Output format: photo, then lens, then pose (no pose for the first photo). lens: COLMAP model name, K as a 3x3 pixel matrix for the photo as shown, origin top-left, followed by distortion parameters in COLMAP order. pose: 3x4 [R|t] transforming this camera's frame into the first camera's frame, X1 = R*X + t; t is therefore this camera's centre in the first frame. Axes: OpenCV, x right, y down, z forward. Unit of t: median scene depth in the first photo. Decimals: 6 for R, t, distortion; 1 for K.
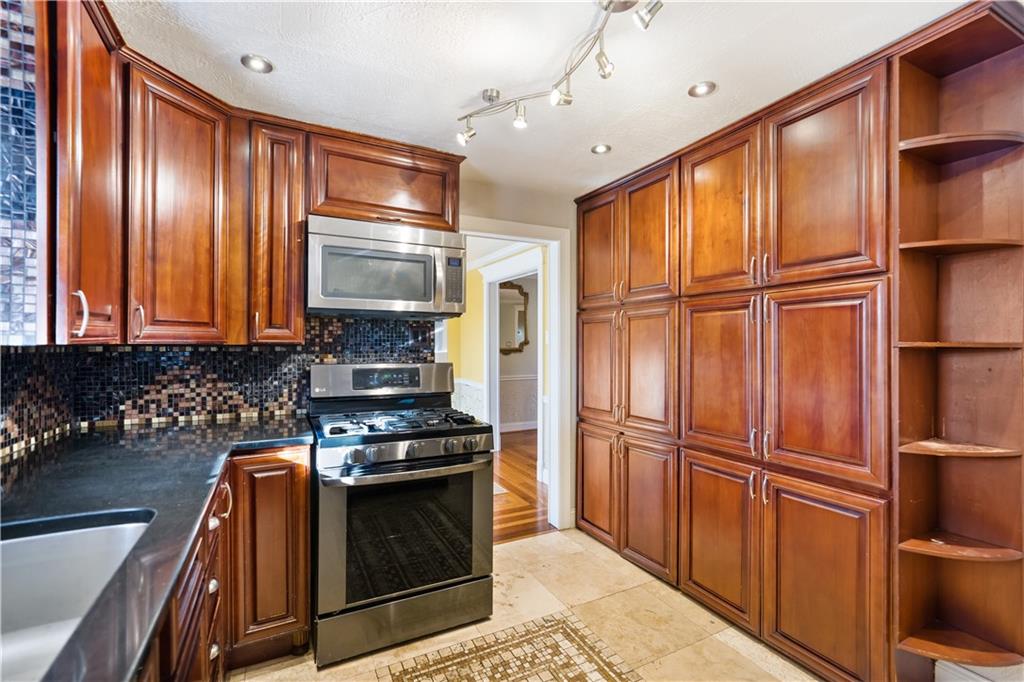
lens RADIAL K [[445.7, 0, 506.6], [0, 445.7, 344.4], [0, 0, 1]] dist [-0.014151, 0.000221]
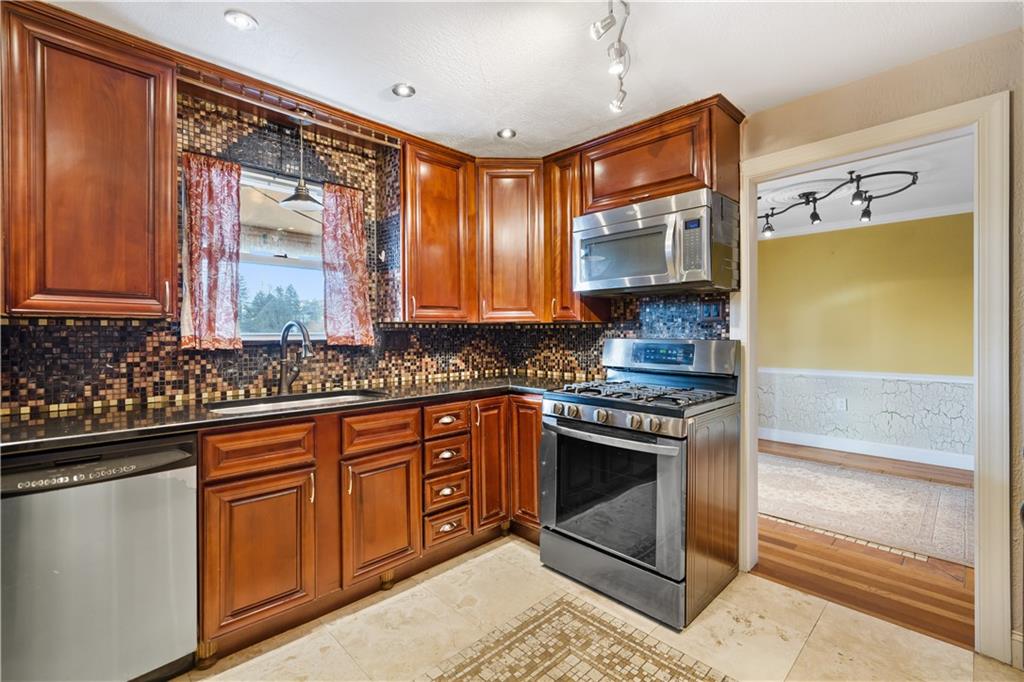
lens RADIAL K [[445.7, 0, 511.0], [0, 445.7, 338.0], [0, 0, 1]] dist [-0.014151, 0.000221]
pose [[0.297394, 0.007746, -0.954723, 0.666241], [0.002399, 0.999958, 0.008860, 0.035251], [0.954752, -0.004925, 0.297363, 0.422999]]
